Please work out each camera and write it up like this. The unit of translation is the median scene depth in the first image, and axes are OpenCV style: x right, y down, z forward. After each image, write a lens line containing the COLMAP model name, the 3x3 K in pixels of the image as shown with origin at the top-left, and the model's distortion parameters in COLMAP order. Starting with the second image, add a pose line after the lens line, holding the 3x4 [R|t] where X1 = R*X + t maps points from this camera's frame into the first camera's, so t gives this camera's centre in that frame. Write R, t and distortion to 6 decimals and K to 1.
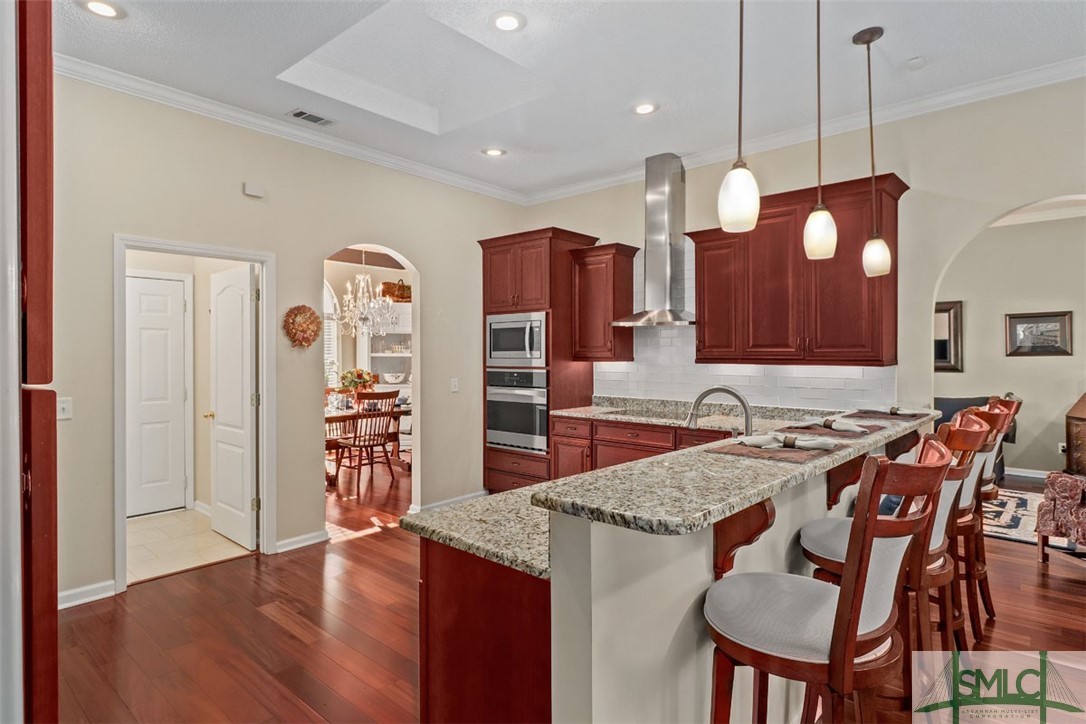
lens RADIAL K [[590.4, 0, 570.0], [0, 590.4, 355.5], [0, 0, 1]] dist [0.005700, 0.000323]
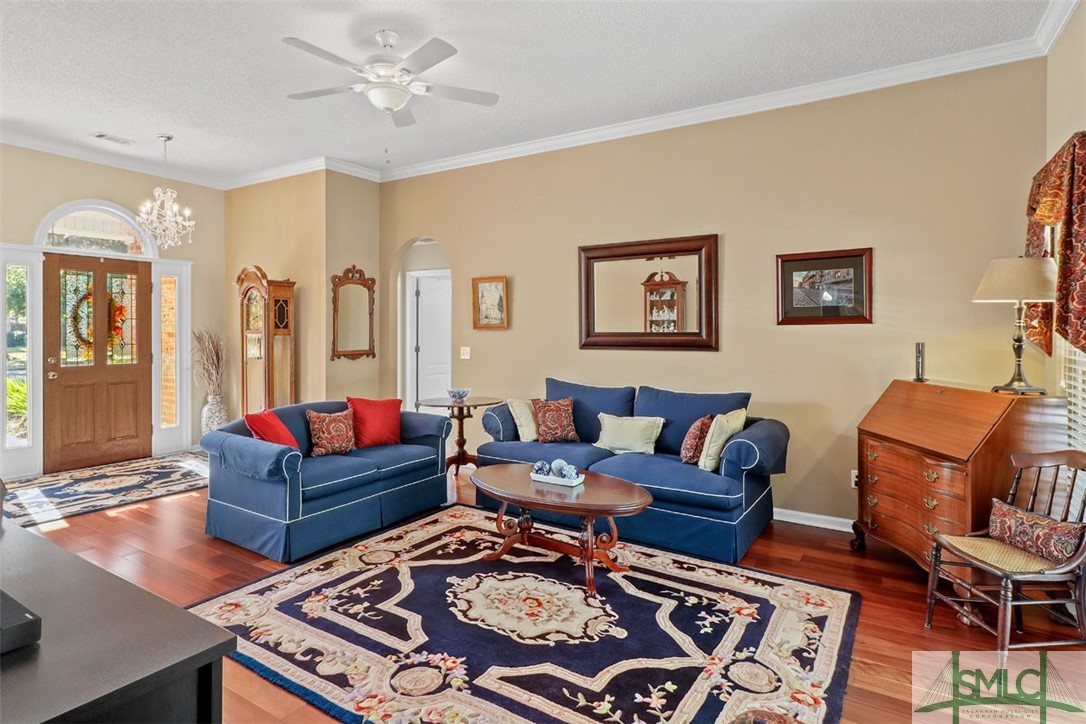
lens RADIAL K [[588.4, 0, 549.7], [0, 588.4, 323.7], [0, 0, 1]] dist [0.000814, 0.002408]
pose [[0.989615, -0.000223, 0.143742, 0.429711], [0.000963, 0.999987, -0.005075, 0.003524], [-0.143739, 0.005160, 0.989602, 0.448083]]
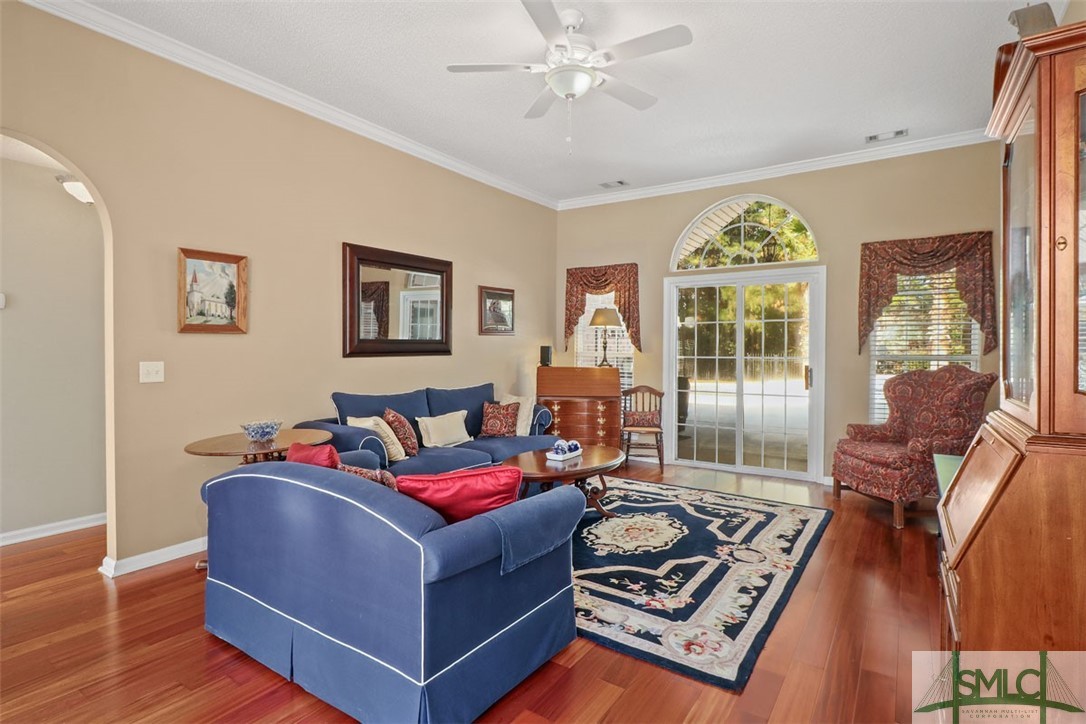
lens RADIAL K [[545.6, 0, 531.5], [0, 545.6, 349.1], [0, 0, 1]] dist [0.002886, -0.000851]
pose [[-0.102701, -0.006428, 0.994692, -0.058028], [-0.003564, 0.999975, 0.006094, 0.017781], [-0.994706, -0.002920, -0.102721, 1.032654]]
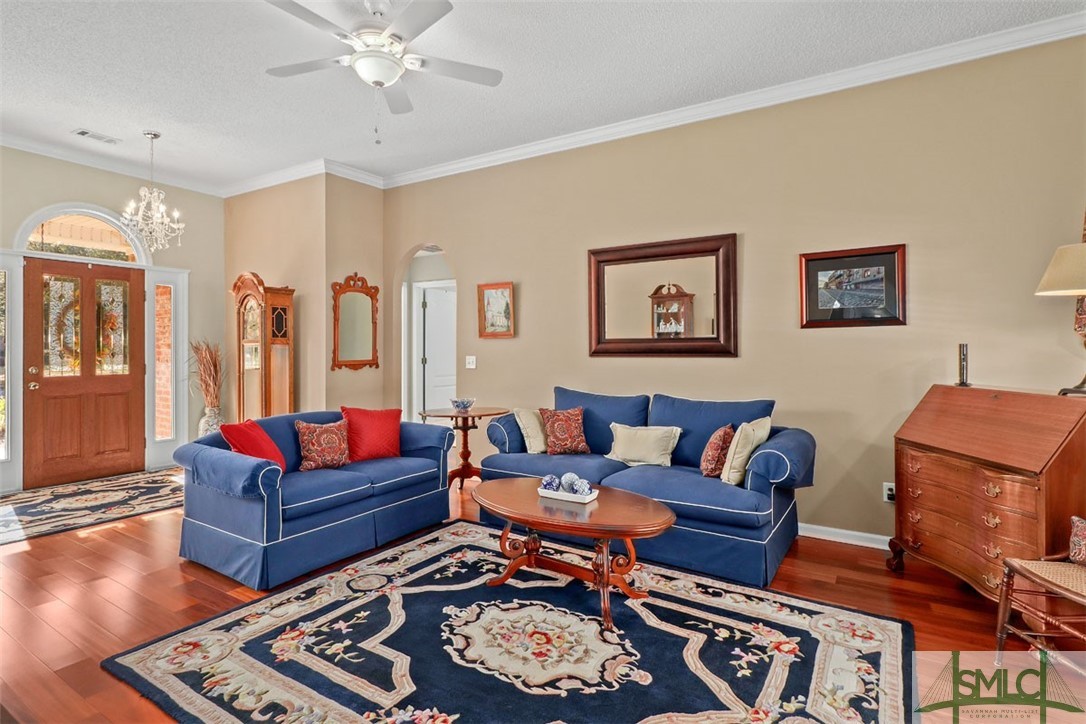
lens RADIAL K [[545.6, 0, 565.2], [0, 545.6, 349.3], [0, 0, 1]] dist [0.002886, -0.000851]
pose [[0.987135, -0.002611, 0.159870, 0.439603], [0.001996, 0.999990, 0.004006, 0.020104], [-0.159879, -0.003635, 0.987130, 0.531609]]
